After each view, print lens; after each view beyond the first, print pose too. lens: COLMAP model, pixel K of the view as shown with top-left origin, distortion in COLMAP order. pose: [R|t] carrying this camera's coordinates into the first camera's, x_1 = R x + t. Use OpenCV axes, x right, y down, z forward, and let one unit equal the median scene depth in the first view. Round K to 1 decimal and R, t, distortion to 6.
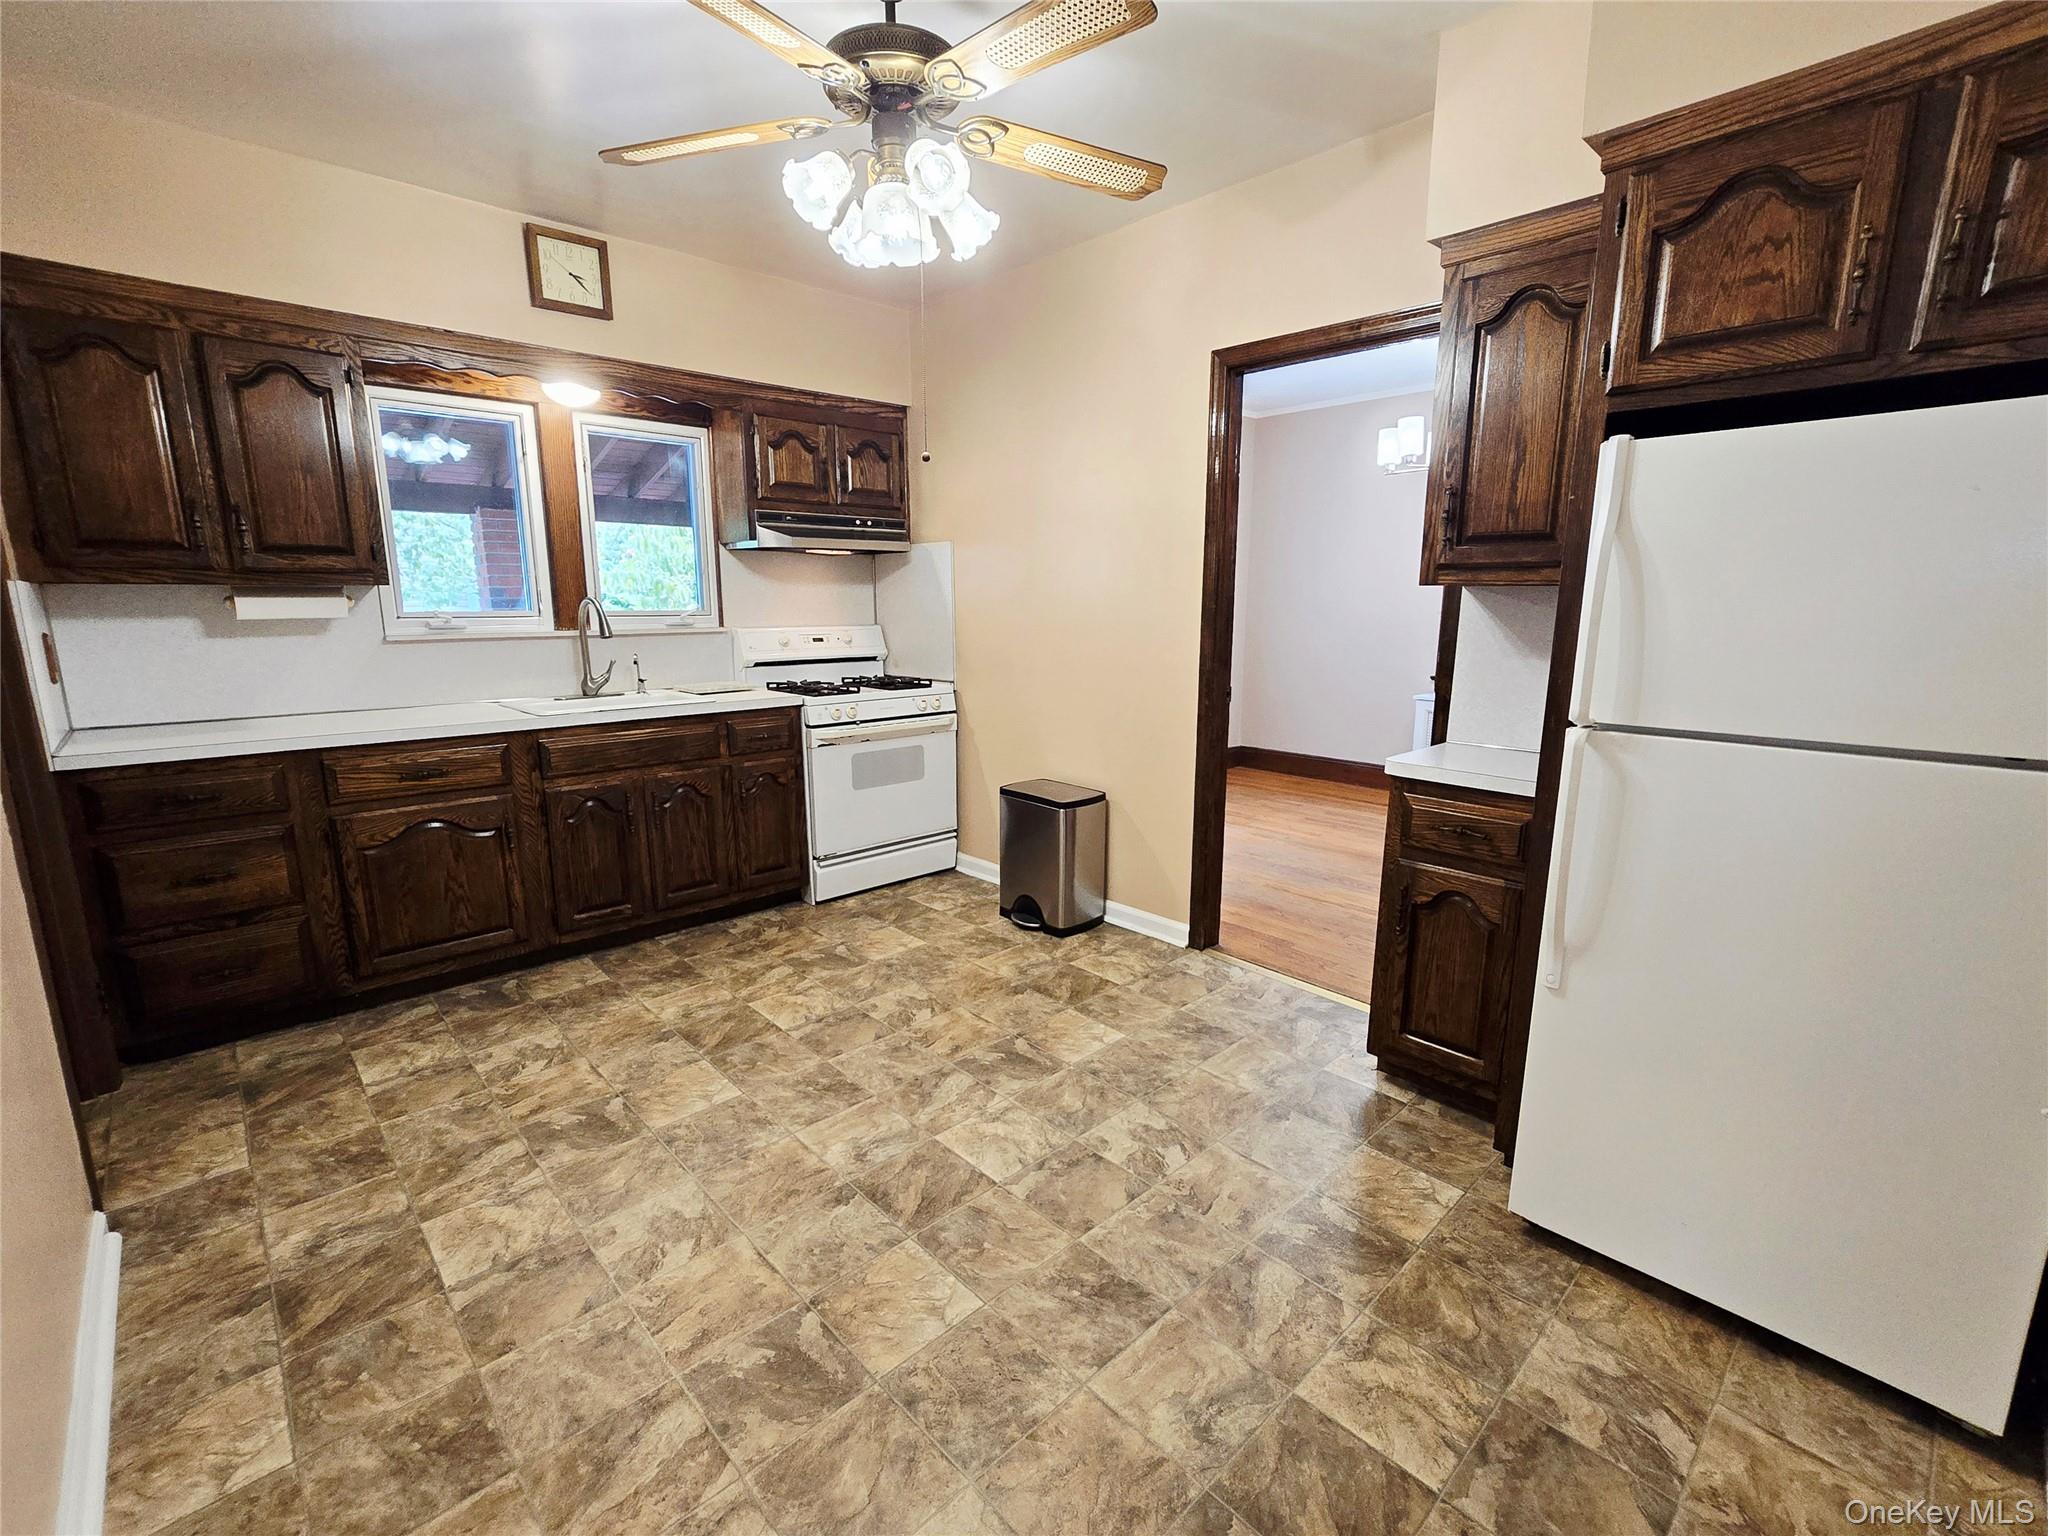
lens RADIAL K [[900.5, 0, 1027.3], [0, 900.5, 781.2], [0, 0, 1]] dist [-0.011048, 0.006719]
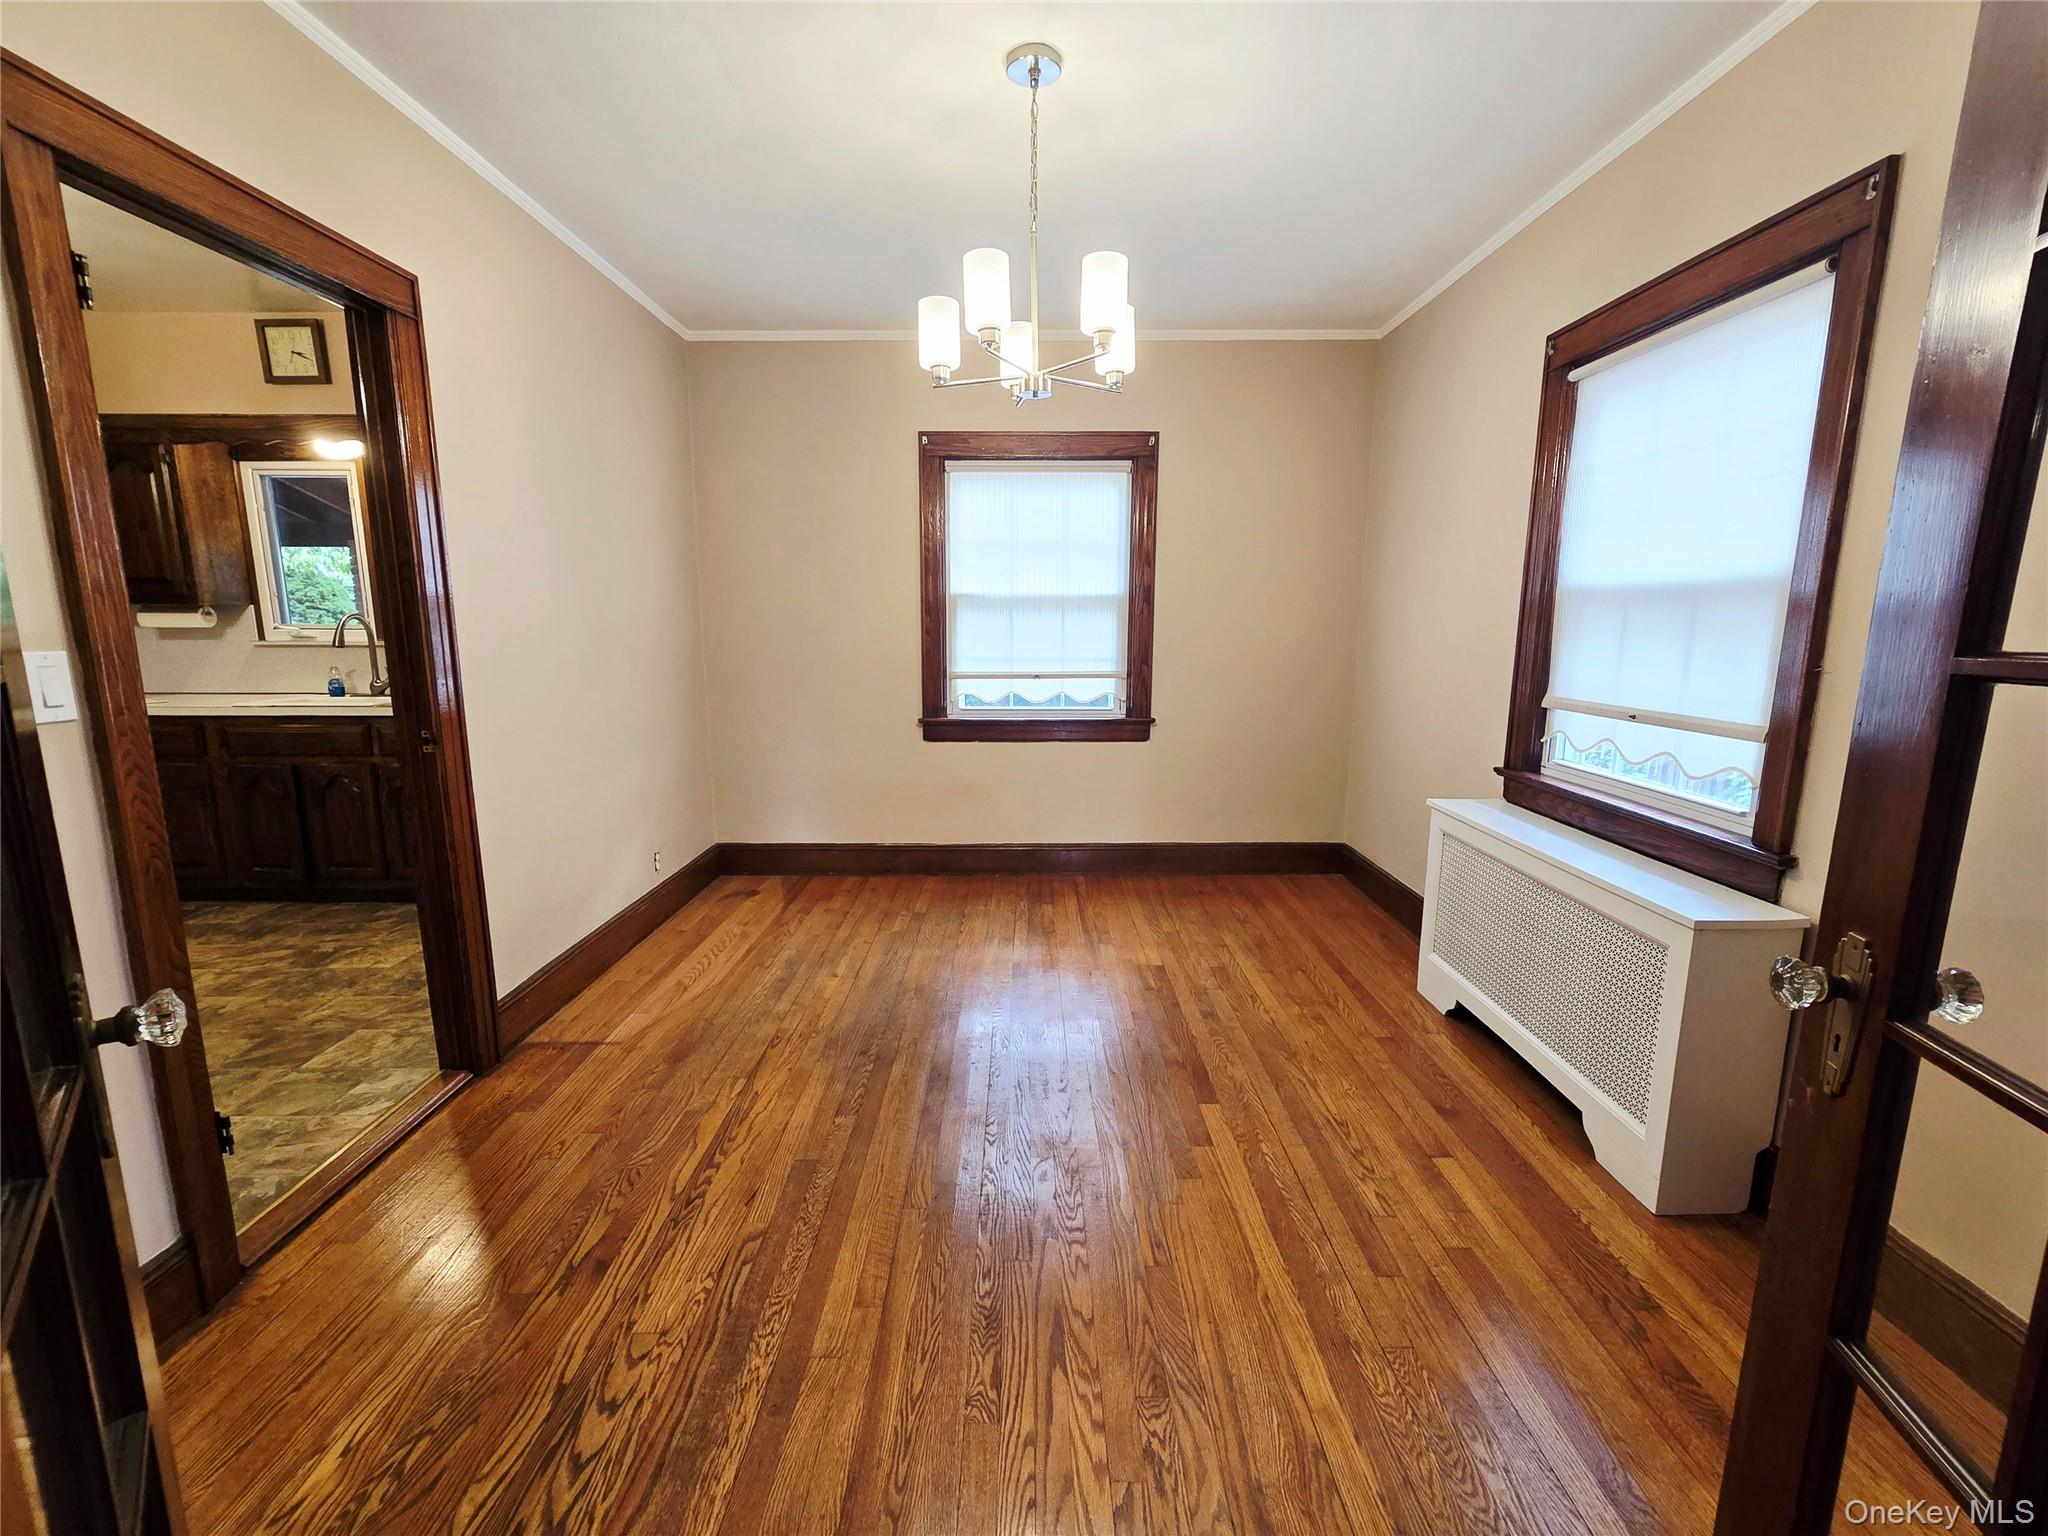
lens RADIAL K [[900.5, 0, 1027.3], [0, 900.5, 781.2], [0, 0, 1]] dist [-0.011048, 0.006719]
pose [[0.729412, 0.125397, -0.672483, 1.096842], [-0.140736, 0.989534, 0.031868, -0.158737], [0.669441, 0.071398, 0.739426, 0.785661]]
